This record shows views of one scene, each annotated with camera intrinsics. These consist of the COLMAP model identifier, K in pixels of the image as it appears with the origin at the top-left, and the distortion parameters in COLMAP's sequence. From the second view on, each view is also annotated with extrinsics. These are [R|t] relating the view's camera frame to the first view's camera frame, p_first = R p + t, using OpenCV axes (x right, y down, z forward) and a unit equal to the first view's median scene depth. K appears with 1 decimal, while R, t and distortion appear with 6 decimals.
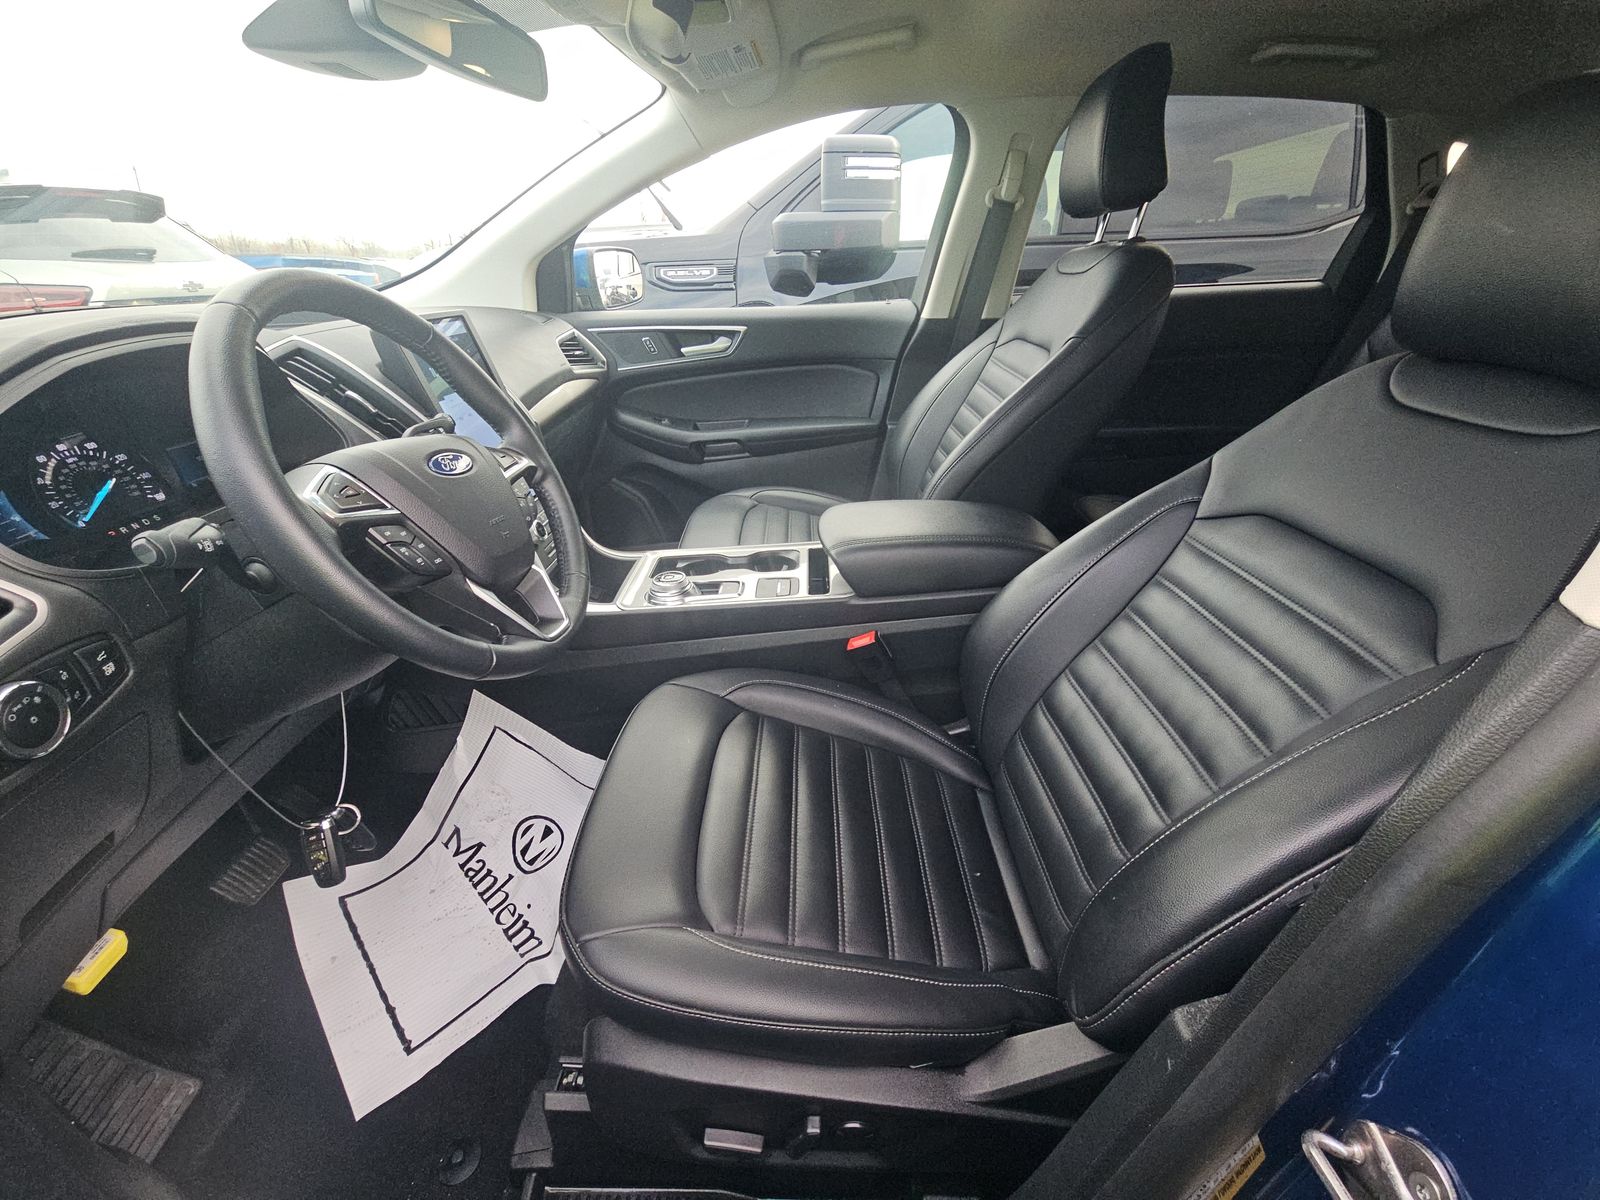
lens RADIAL K [[643.0, 0, 799.1], [0, 643.0, 600.8], [0, 0, 1]] dist [-0.002866, -0.000849]
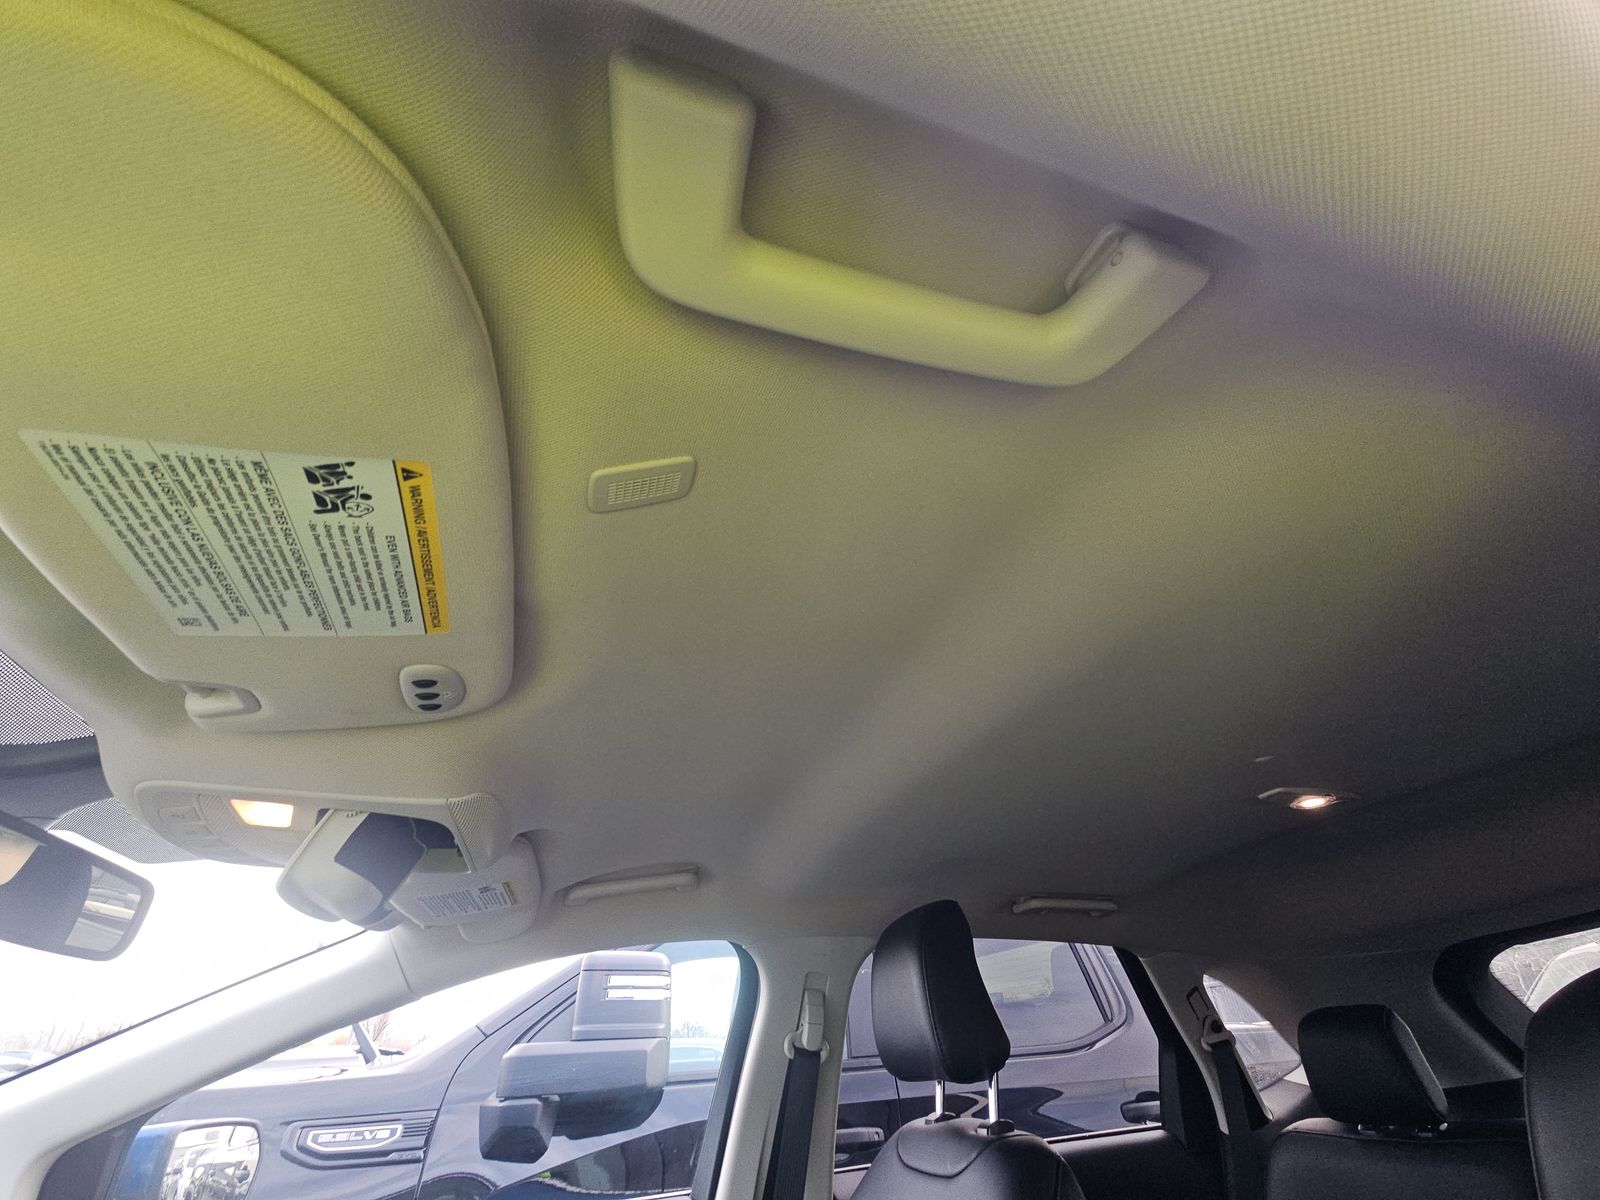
lens RADIAL K [[643.0, 0, 799.0], [0, 643.0, 600.5], [0, 0, 1]] dist [-0.002866, -0.000849]
pose [[0.949878, 0.157431, 0.270088, 0.002678], [0.168309, 0.470521, -0.866188, -0.152598], [-0.263447, 0.868231, 0.420441, 0.138346]]
